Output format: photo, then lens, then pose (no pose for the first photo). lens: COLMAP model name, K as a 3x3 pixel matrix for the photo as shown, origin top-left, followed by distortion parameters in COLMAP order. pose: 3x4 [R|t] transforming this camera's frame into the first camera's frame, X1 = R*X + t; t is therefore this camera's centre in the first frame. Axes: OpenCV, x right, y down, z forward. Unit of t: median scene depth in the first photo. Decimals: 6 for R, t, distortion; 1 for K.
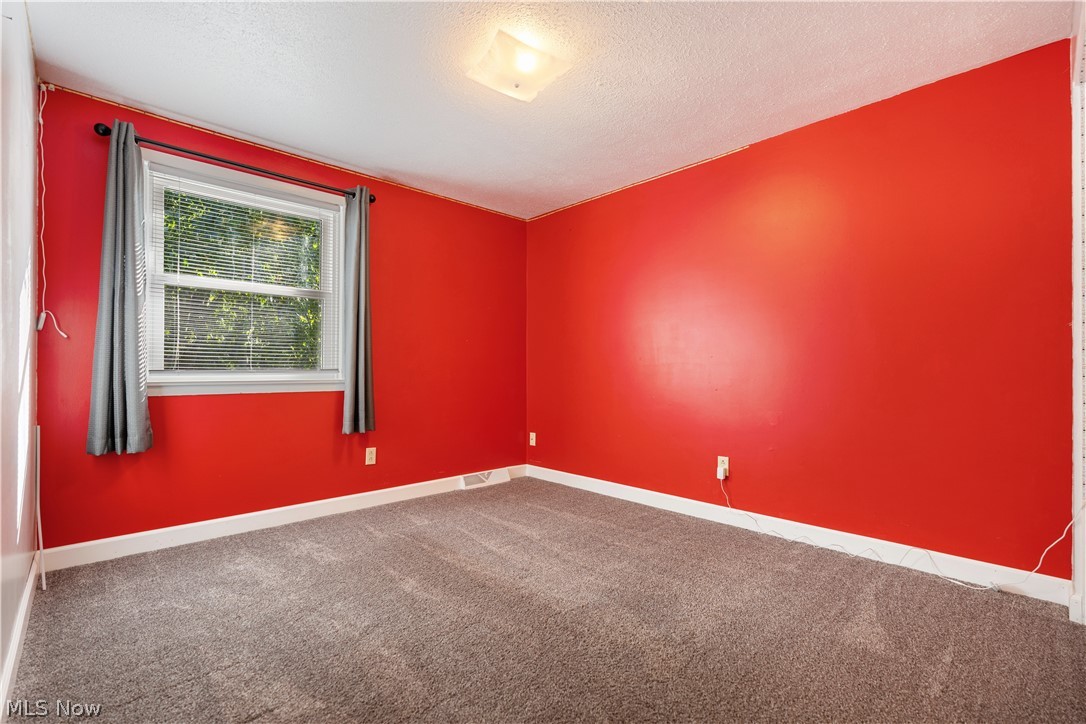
lens RADIAL K [[486.4, 0, 543.4], [0, 486.4, 361.4], [0, 0, 1]] dist [-0.003481, 0.000763]
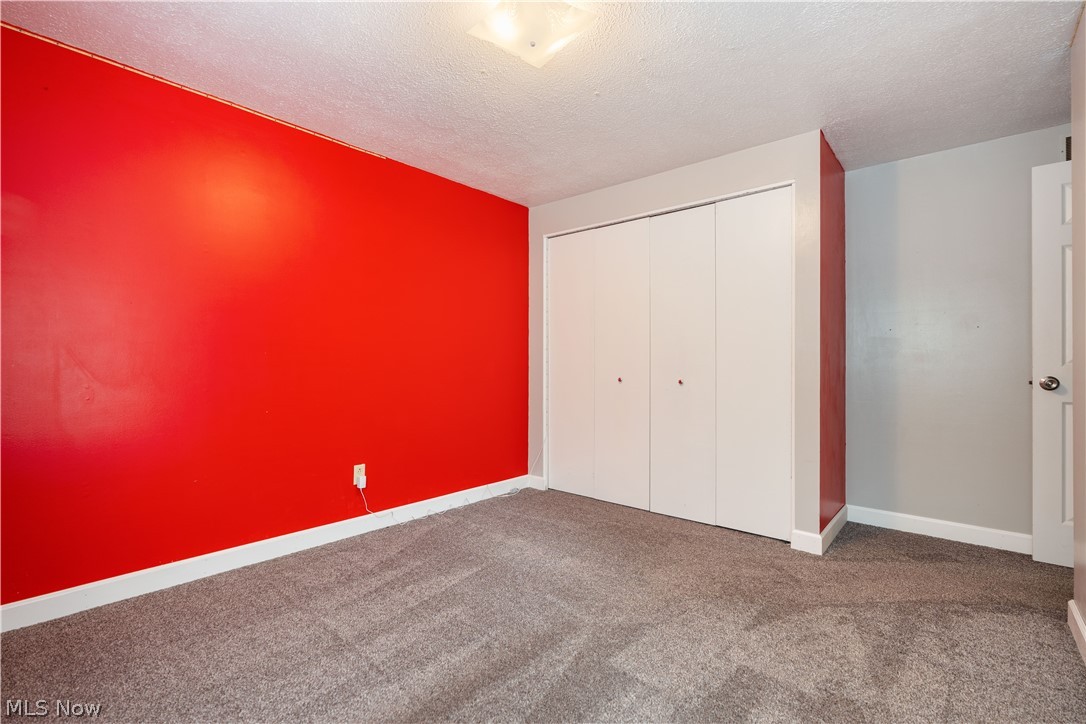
lens RADIAL K [[486.4, 0, 543.4], [0, 486.4, 361.4], [0, 0, 1]] dist [-0.003481, 0.000763]
pose [[-0.088554, 0.003733, 0.996064, -0.674527], [-0.016464, 0.999851, -0.005211, -0.010092], [-0.995935, -0.016861, -0.088479, 0.791024]]
